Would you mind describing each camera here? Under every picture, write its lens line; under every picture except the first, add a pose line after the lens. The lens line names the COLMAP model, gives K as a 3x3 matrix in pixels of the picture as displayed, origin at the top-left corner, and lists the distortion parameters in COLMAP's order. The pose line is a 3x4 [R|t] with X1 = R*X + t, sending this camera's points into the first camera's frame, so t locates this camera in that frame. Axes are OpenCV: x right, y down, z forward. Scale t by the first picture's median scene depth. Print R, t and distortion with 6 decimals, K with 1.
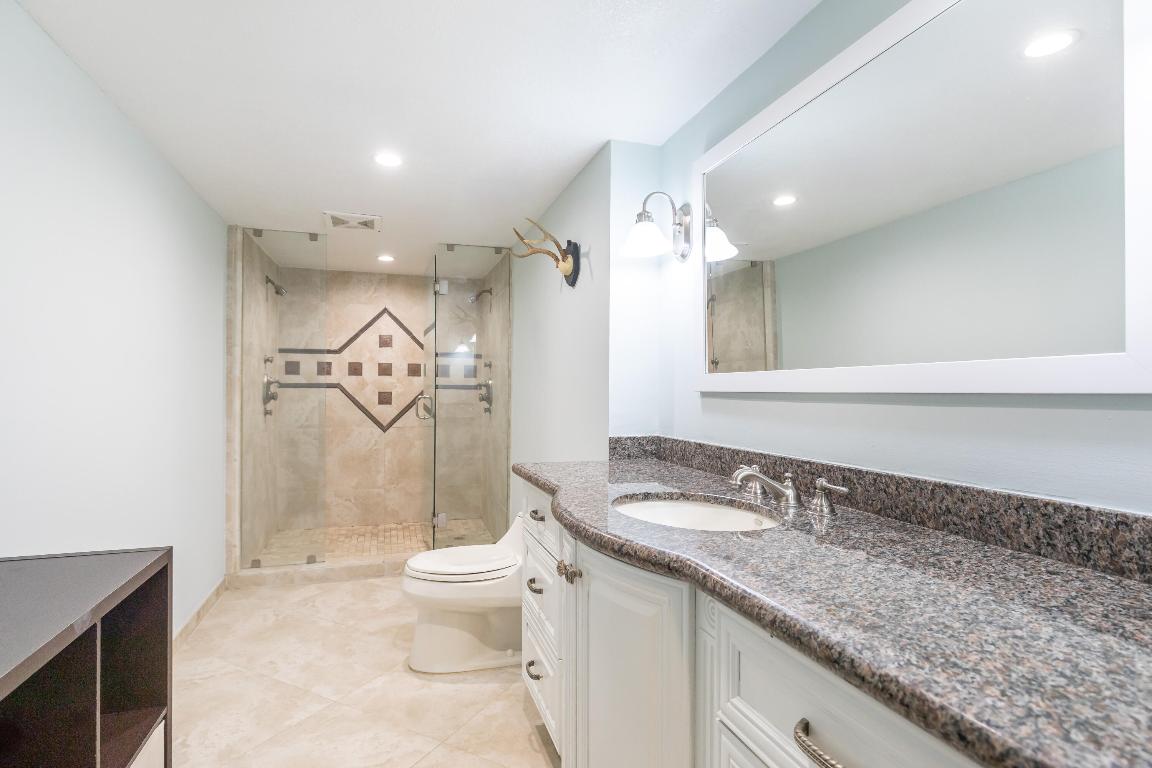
lens RADIAL K [[580.6, 0, 567.8], [0, 580.6, 390.0], [0, 0, 1]] dist [-0.001763, -0.002130]
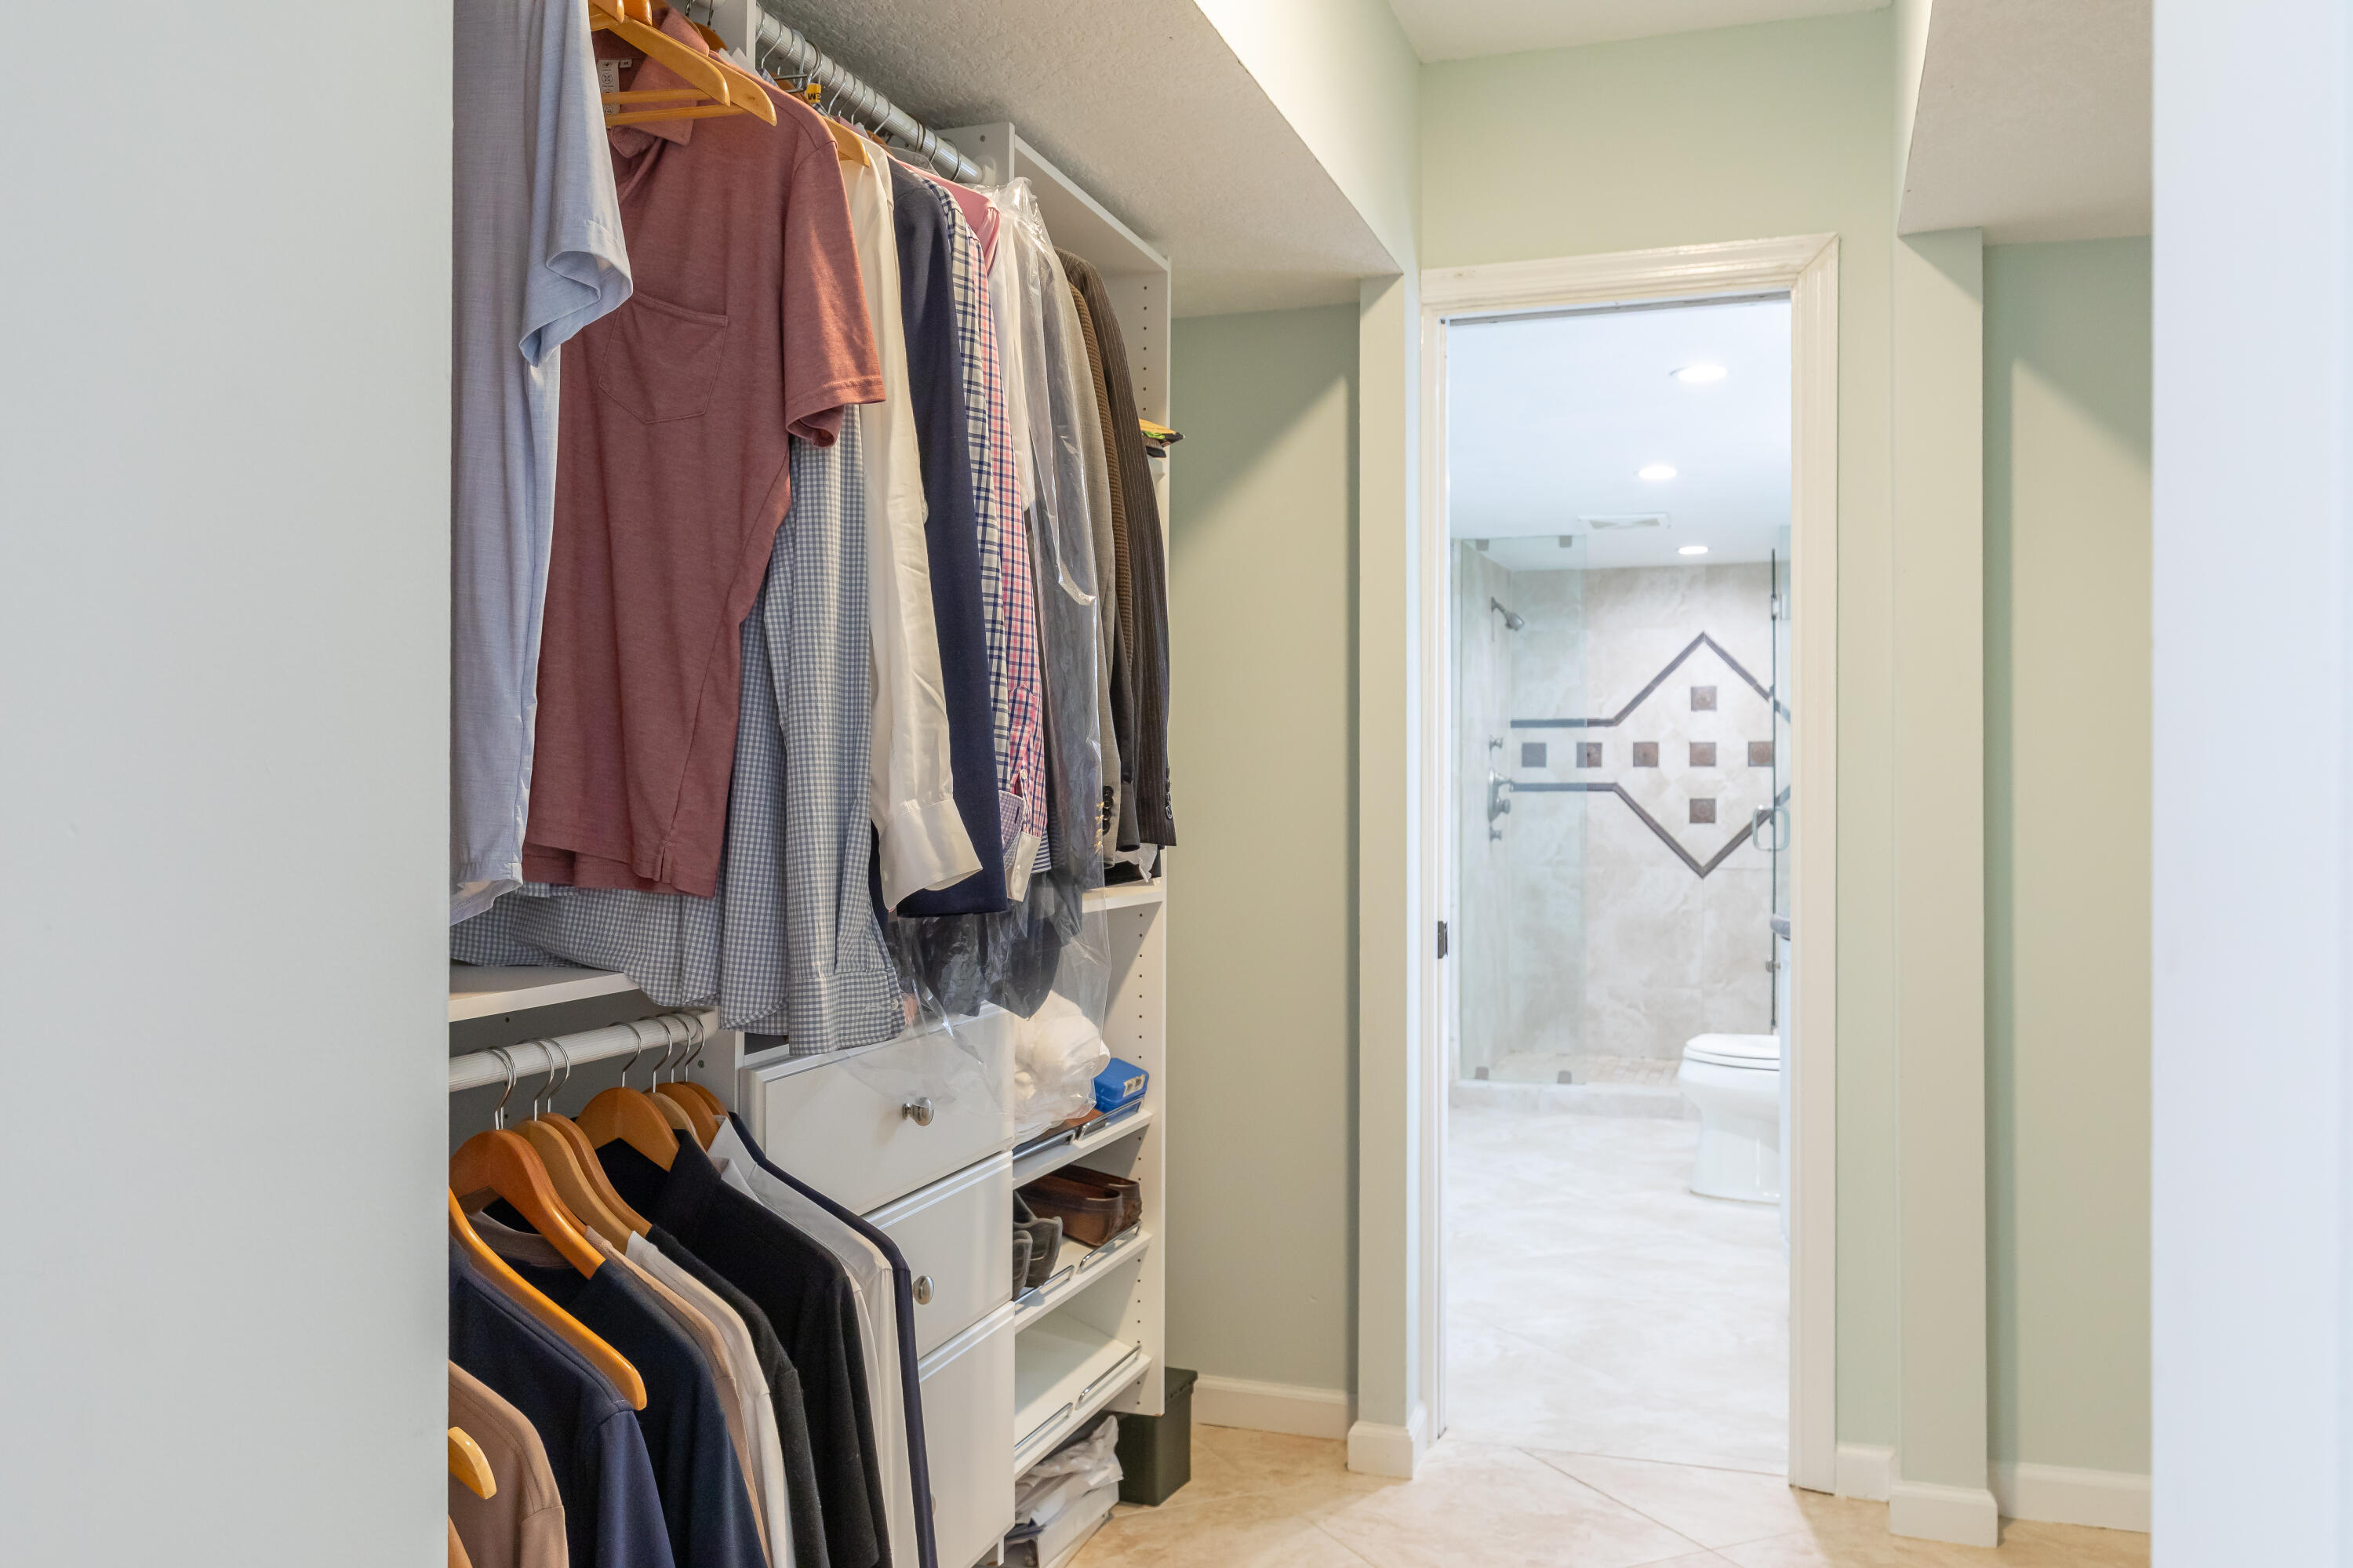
lens RADIAL K [[1969.5, 0, 1163.7], [0, 1969.5, 787.6], [0, 0, 1]] dist [0.004976, -0.008273]
pose [[0.809403, -0.005850, -0.587224, 0.421245], [0.003598, 0.999981, -0.005002, 0.000673], [0.587242, 0.001936, 0.809409, -0.895231]]
